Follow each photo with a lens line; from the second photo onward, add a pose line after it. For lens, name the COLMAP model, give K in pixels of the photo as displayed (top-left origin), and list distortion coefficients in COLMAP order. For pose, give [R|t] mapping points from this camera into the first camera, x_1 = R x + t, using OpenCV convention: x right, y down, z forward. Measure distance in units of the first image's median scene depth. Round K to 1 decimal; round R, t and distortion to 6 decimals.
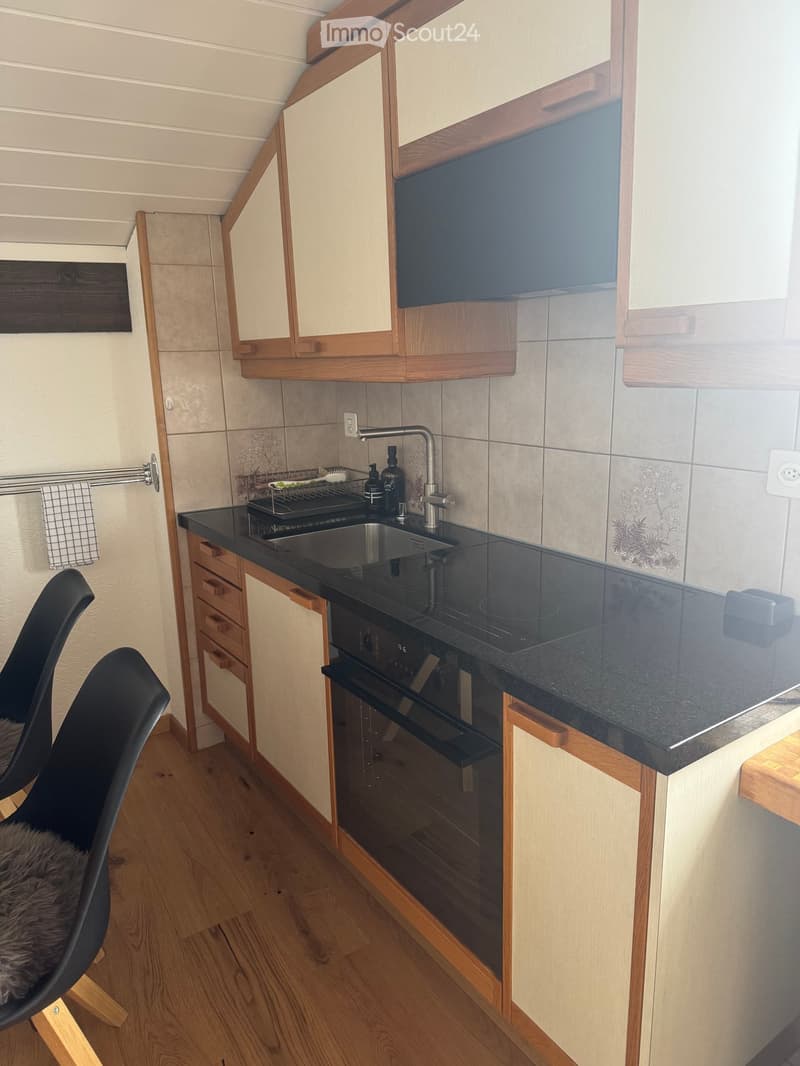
lens RADIAL K [[761.0, 0, 399.4], [0, 761.0, 537.2], [0, 0, 1]] dist [-0.015058, -0.004440]
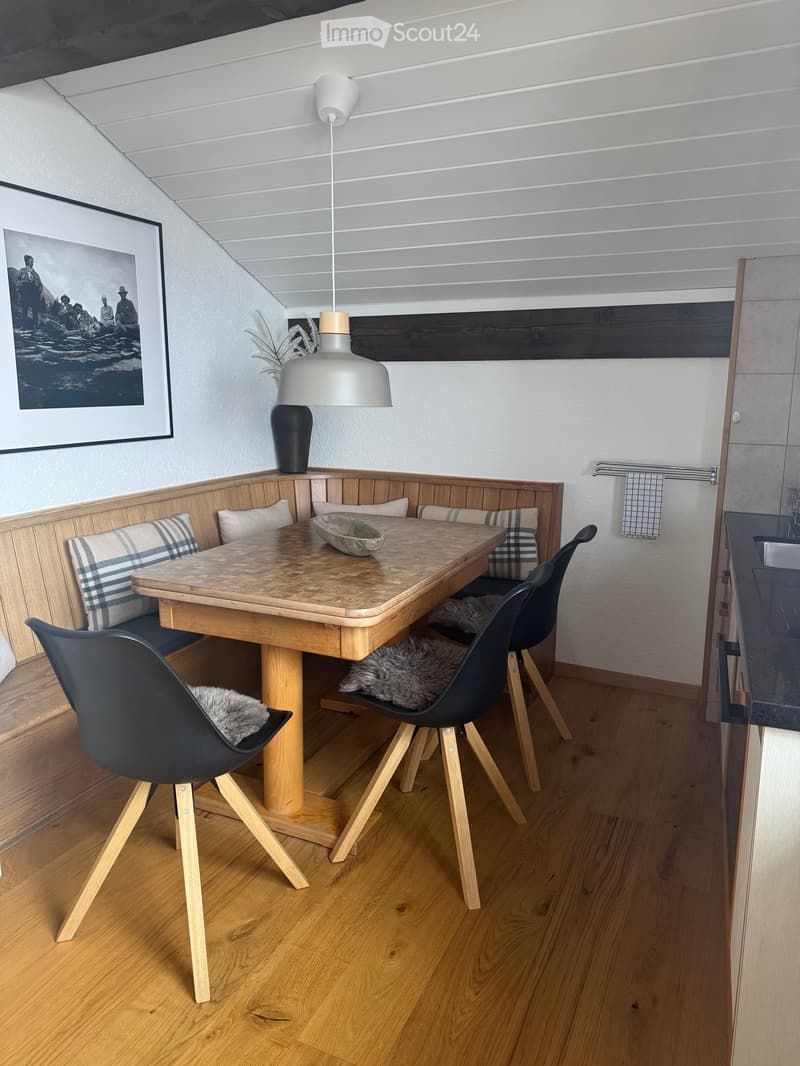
lens RADIAL K [[761.0, 0, 400.2], [0, 761.0, 532.6], [0, 0, 1]] dist [-0.015058, -0.004440]
pose [[0.554667, 0.183491, -0.811588, 0.394340], [-0.212666, 0.974248, 0.074924, 0.020150], [0.804436, 0.131040, 0.579406, -0.076424]]
